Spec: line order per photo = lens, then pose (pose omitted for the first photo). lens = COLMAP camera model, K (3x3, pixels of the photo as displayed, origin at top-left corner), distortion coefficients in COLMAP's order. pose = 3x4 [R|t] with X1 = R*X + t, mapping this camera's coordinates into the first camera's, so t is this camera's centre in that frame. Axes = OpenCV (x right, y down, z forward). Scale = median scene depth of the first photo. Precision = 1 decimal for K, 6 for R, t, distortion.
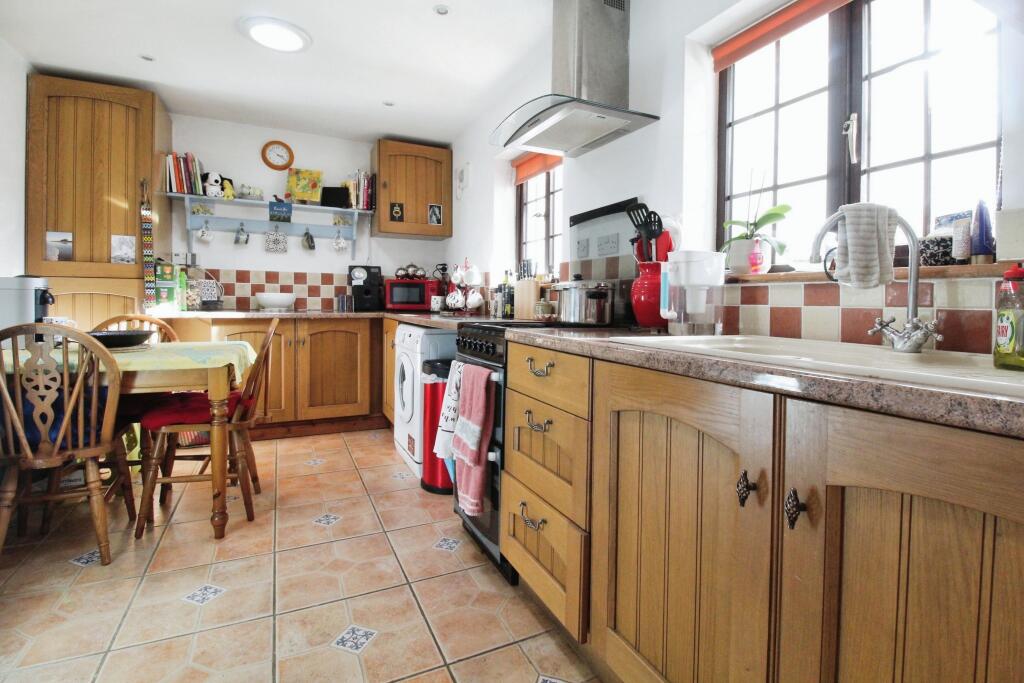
lens RADIAL K [[483.9, 0, 517.4], [0, 483.9, 308.9], [0, 0, 1]] dist [0.000941, -0.013425]
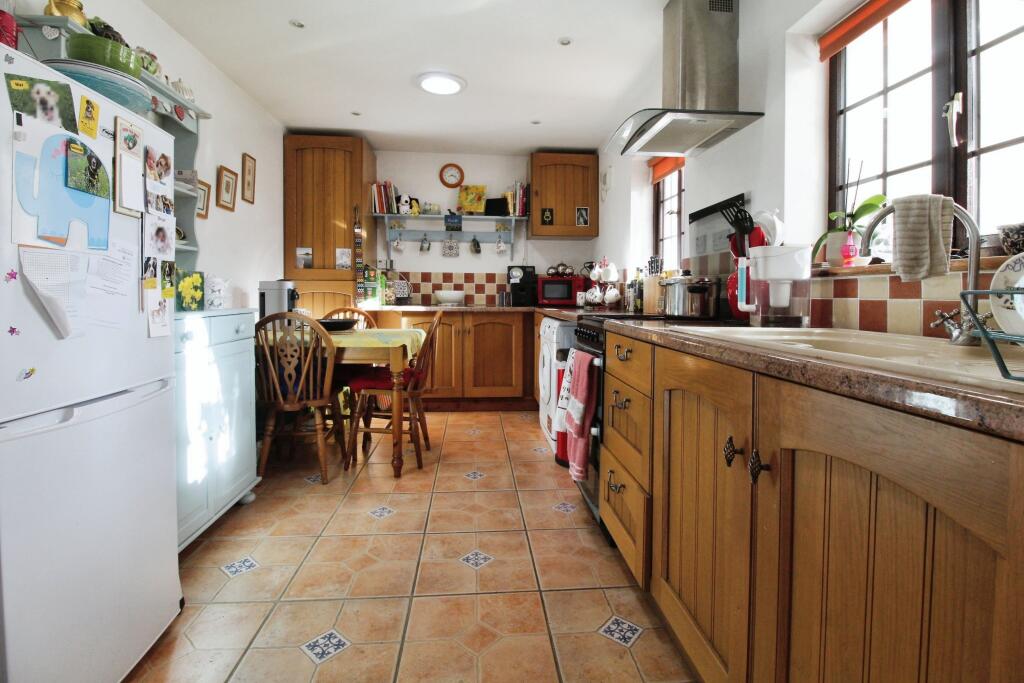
lens RADIAL K [[484.6, 0, 518.0], [0, 484.6, 306.0], [0, 0, 1]] dist [0.001440, -0.017619]
pose [[0.934032, 0.002255, -0.357183, 0.165124], [-0.001710, 0.999997, 0.001843, 0.005406], [0.357186, -0.001111, 0.934033, -0.119654]]
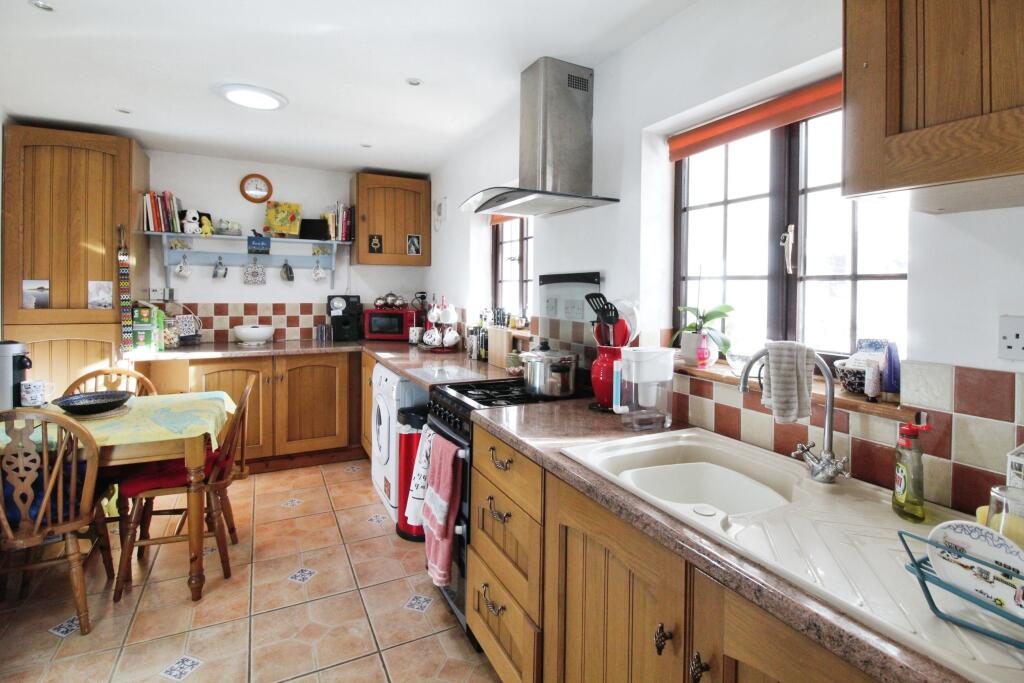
lens RADIAL K [[491.0, 0, 515.5], [0, 491.0, 293.2], [0, 0, 1]] dist [0.000512, -0.011275]
pose [[0.999789, -0.001165, 0.020511, 0.042920], [0.001283, 0.999983, -0.005746, -0.175860], [-0.020504, 0.005772, 0.999773, -0.058940]]
